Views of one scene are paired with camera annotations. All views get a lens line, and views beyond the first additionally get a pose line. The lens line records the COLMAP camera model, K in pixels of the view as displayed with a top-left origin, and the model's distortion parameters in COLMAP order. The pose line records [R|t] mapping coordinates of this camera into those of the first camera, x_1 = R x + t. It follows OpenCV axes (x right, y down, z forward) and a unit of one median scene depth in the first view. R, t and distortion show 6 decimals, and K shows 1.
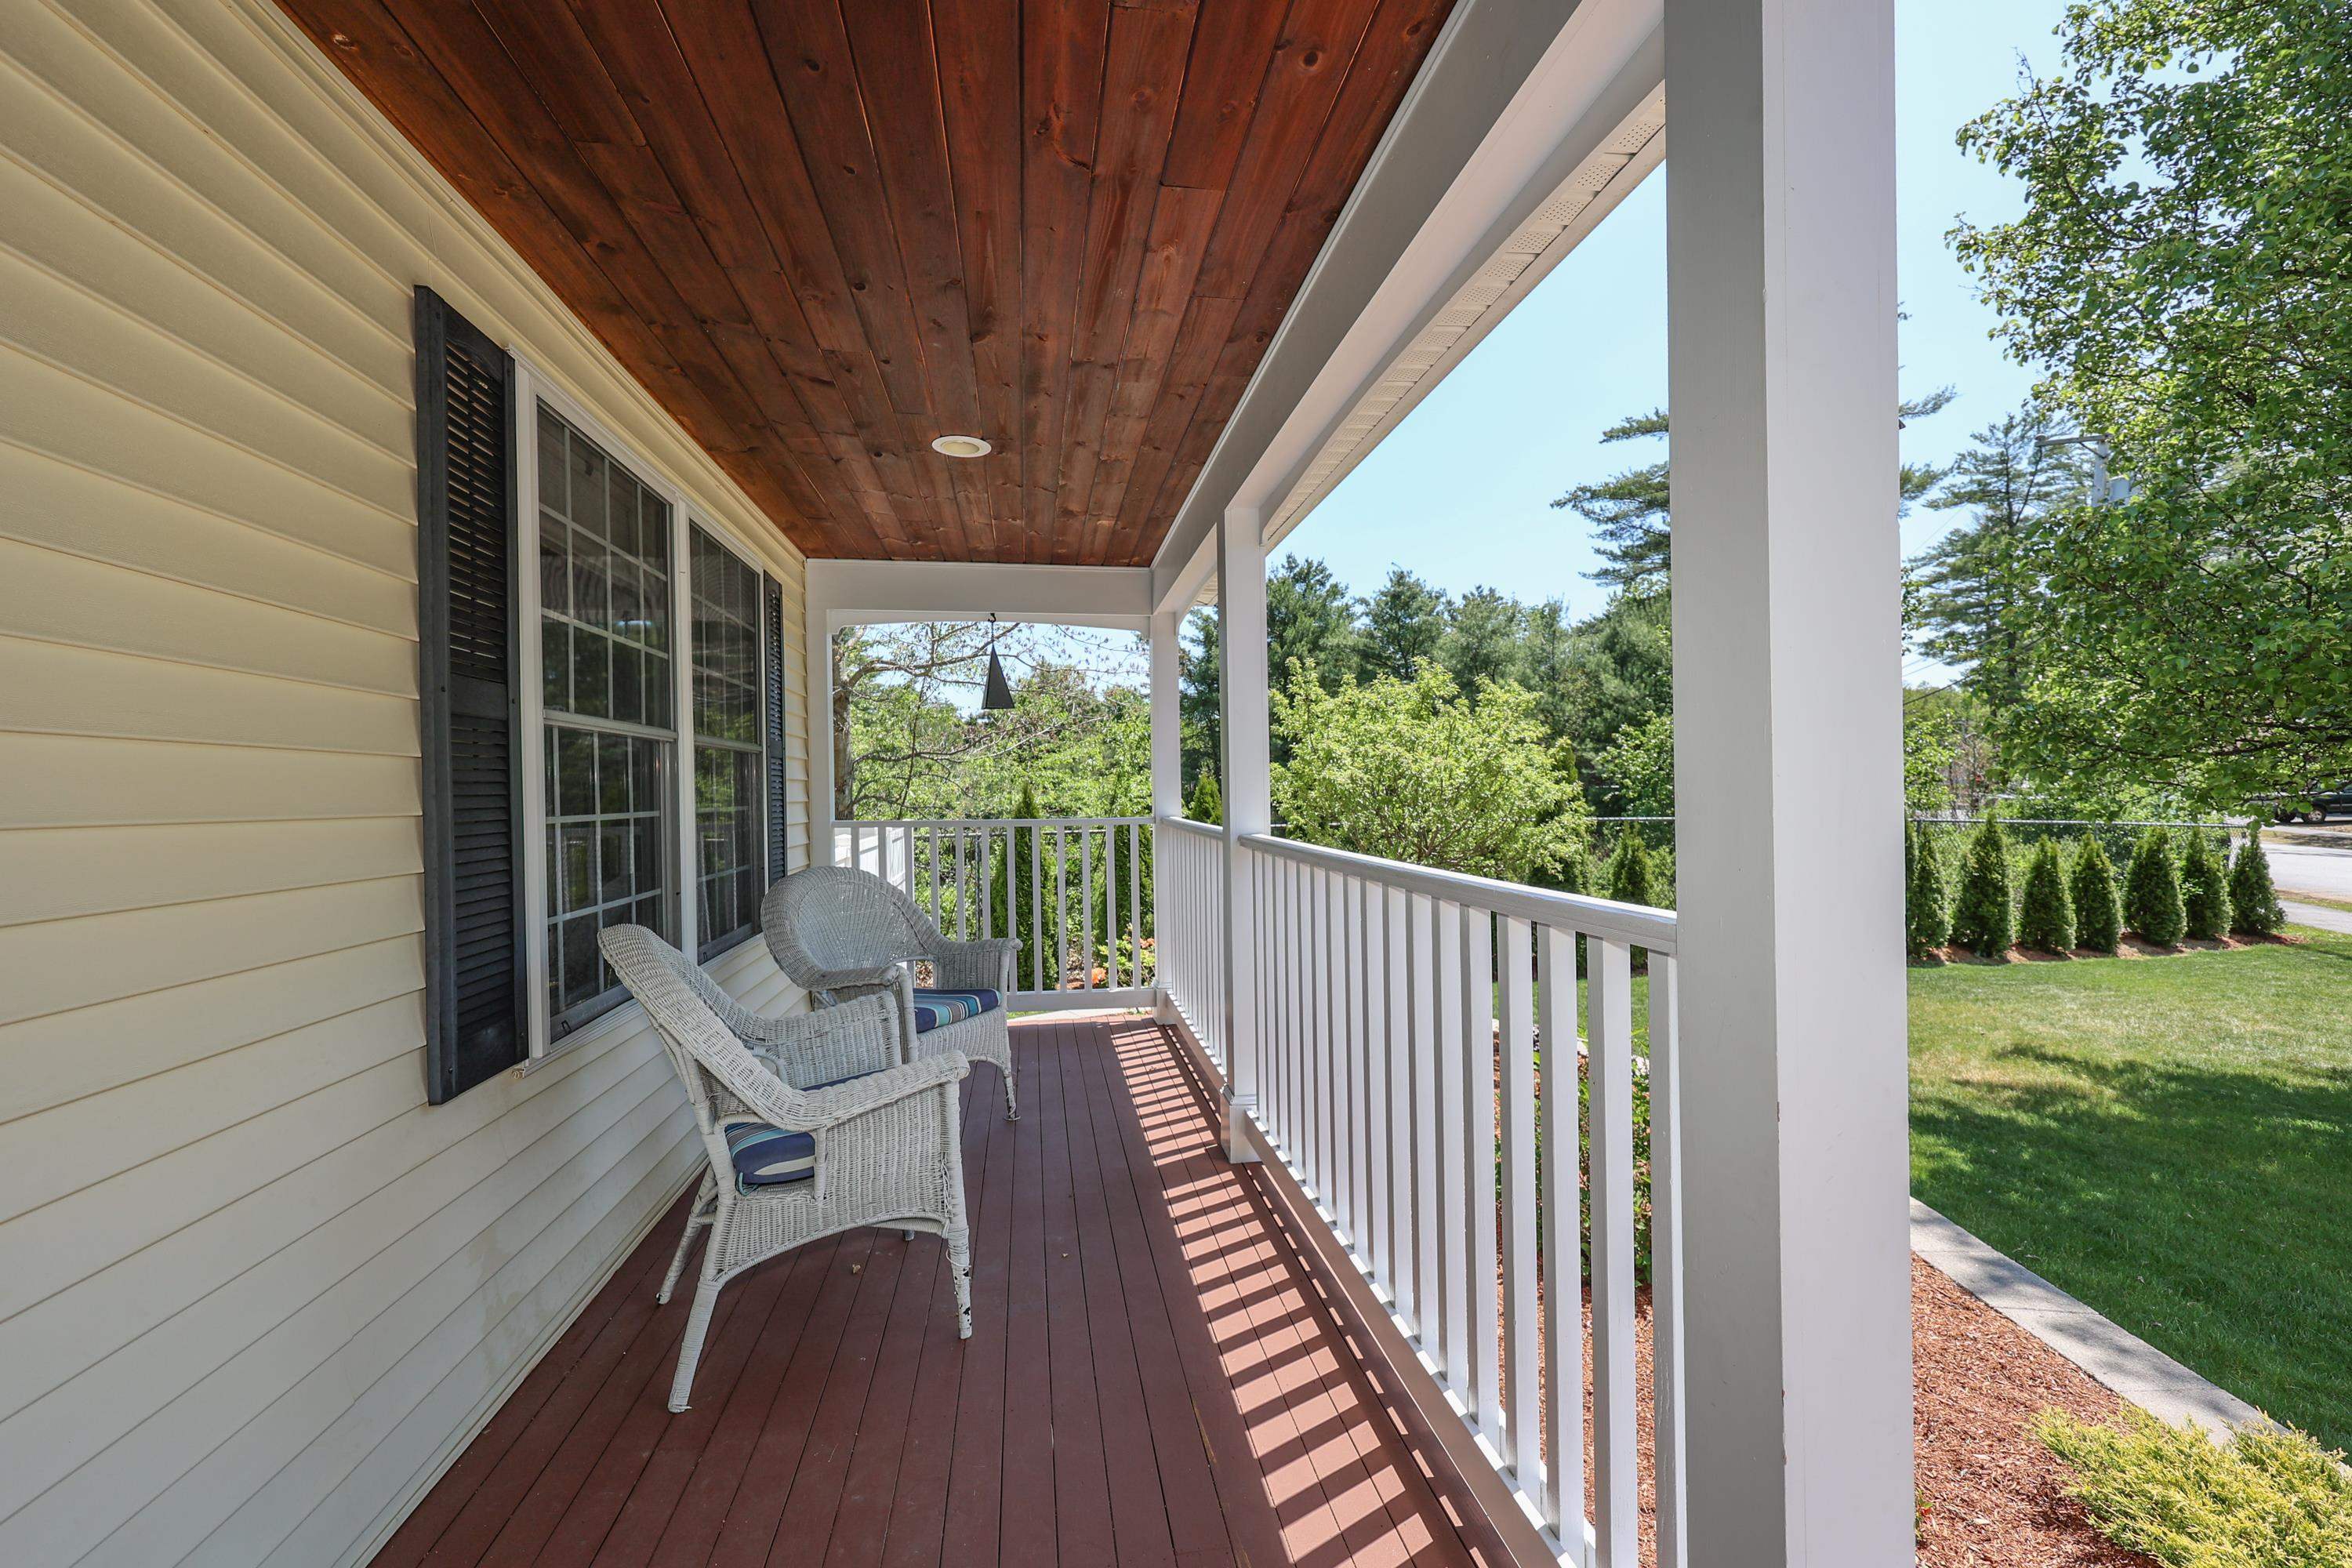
lens RADIAL K [[965.3, 0, 1181.1], [0, 965.3, 794.4], [0, 0, 1]] dist [0.008756, -0.001019]
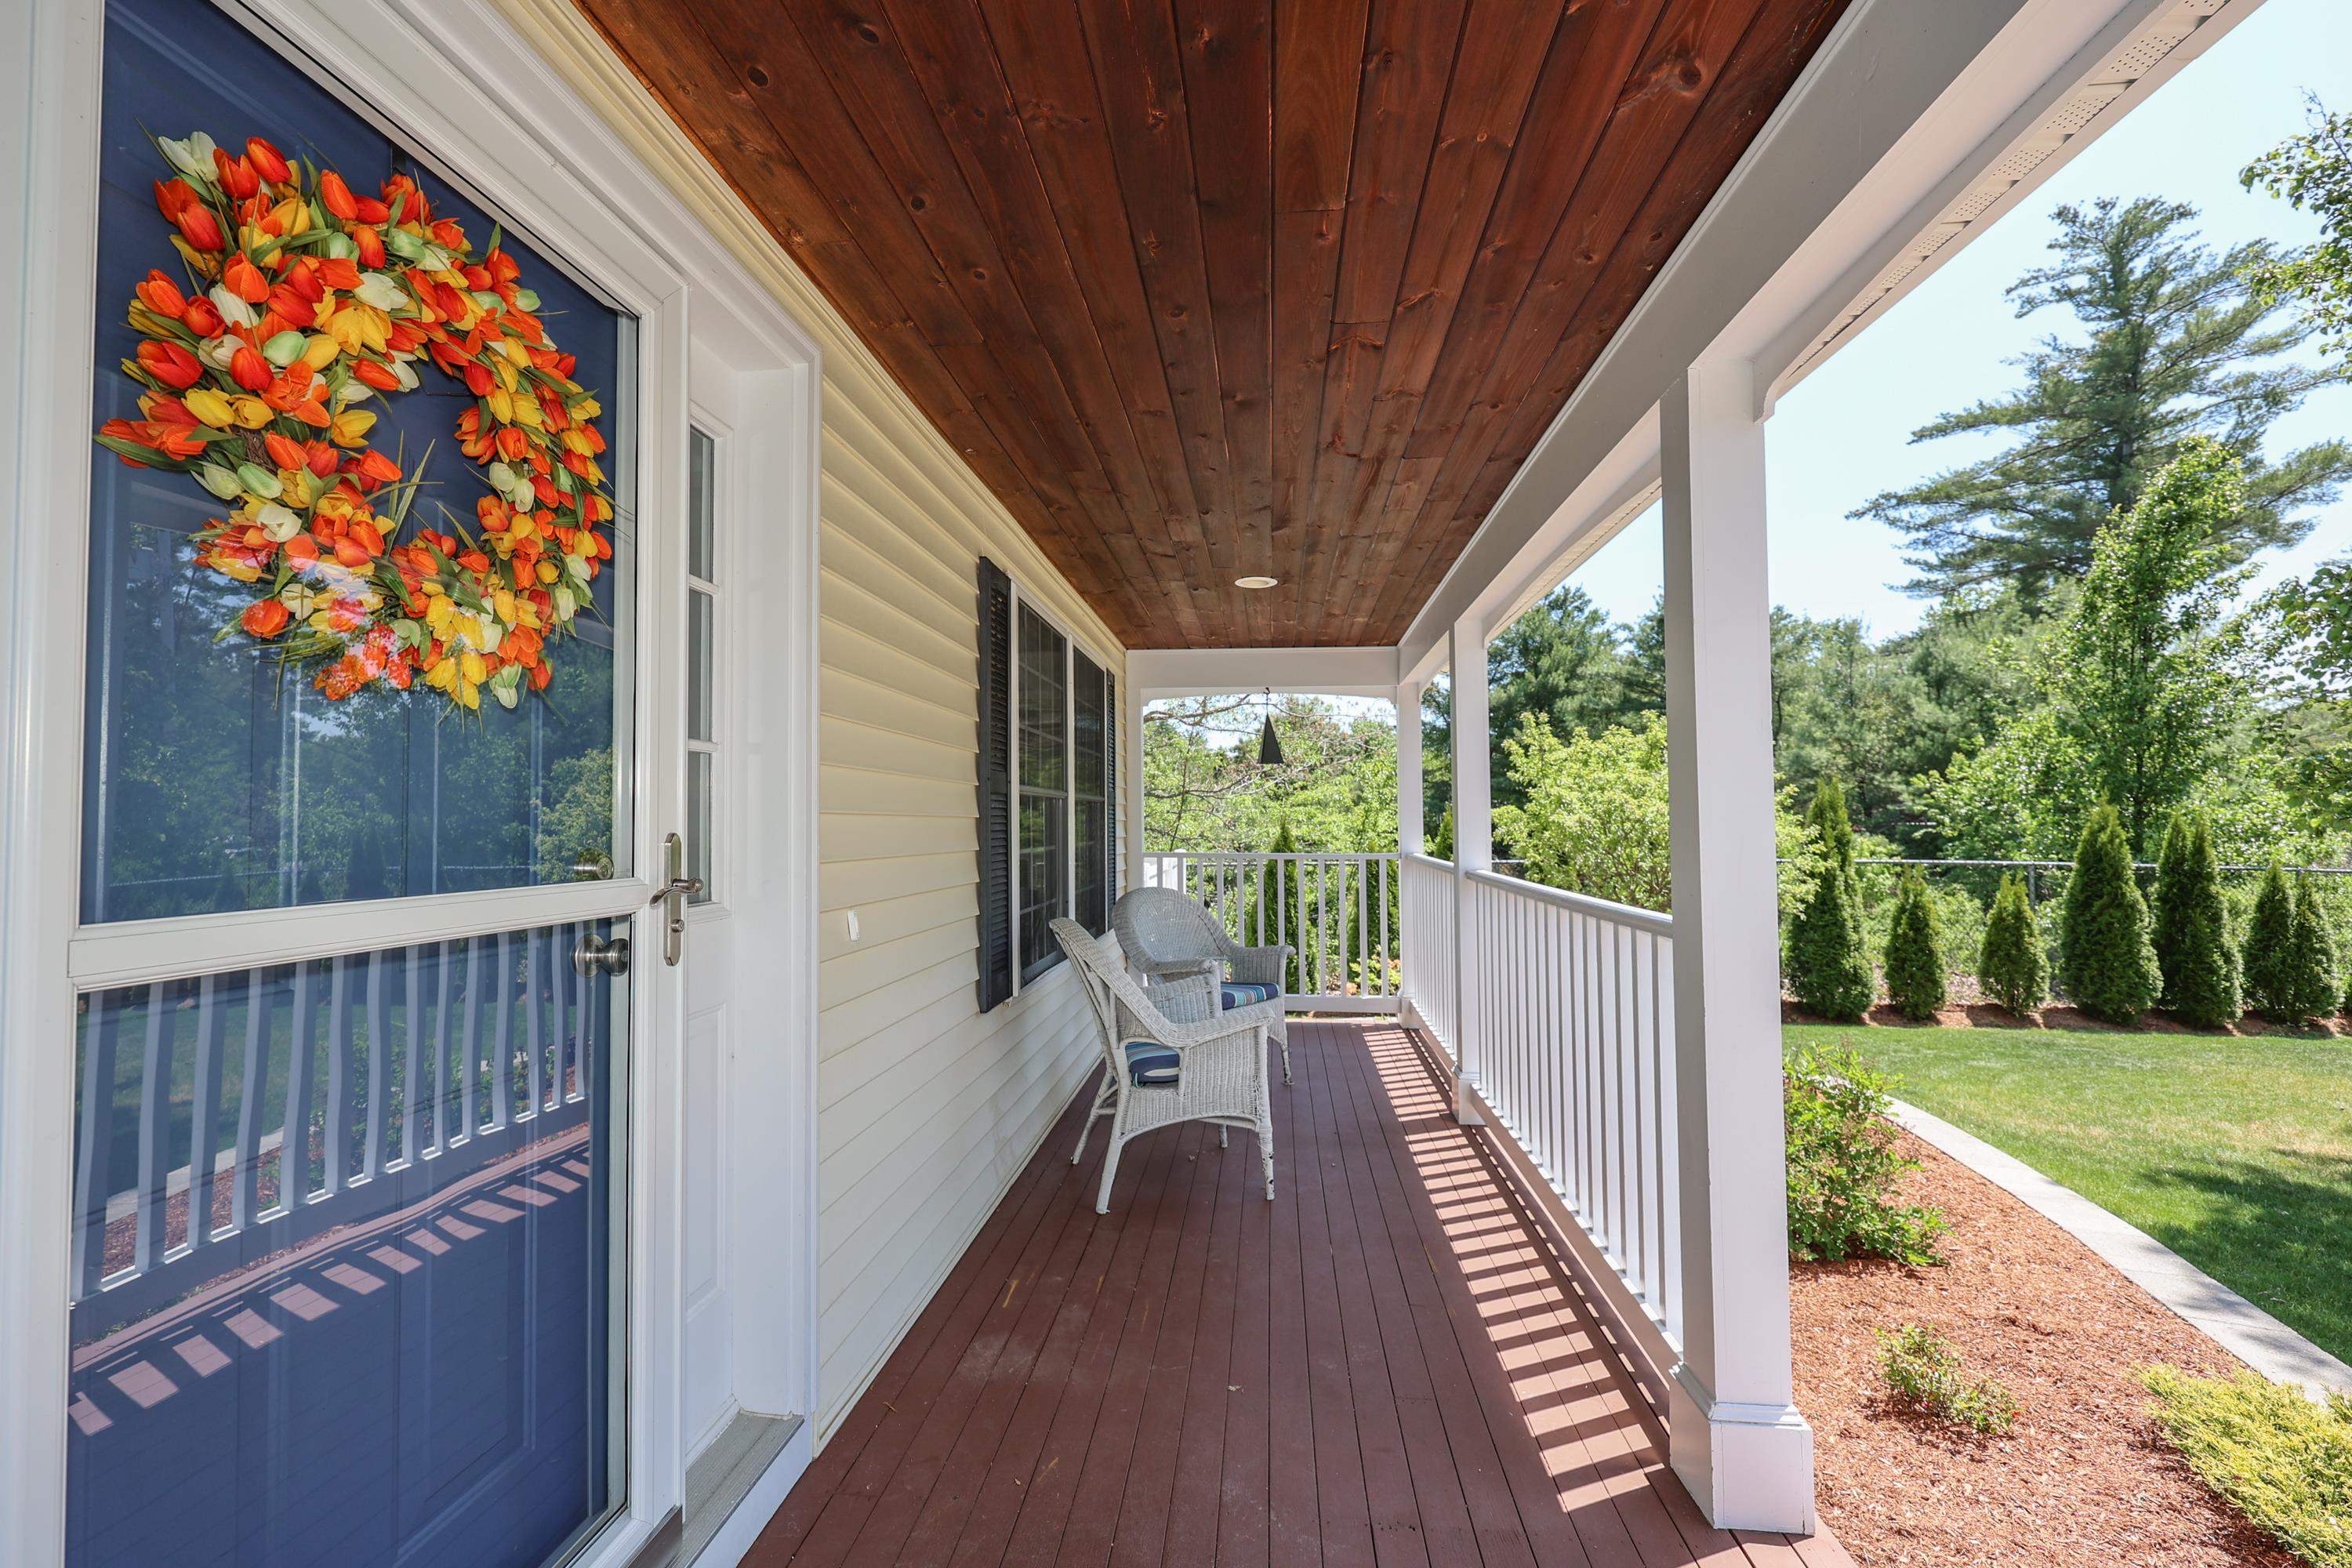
lens RADIAL K [[965.3, 0, 1182.8], [0, 965.3, 790.5], [0, 0, 1]] dist [0.008756, -0.001019]
pose [[0.968753, 0.001306, -0.248025, 0.011386], [-0.009936, 0.999388, -0.033544, -0.015674], [0.247829, 0.034960, 0.968173, -0.306964]]
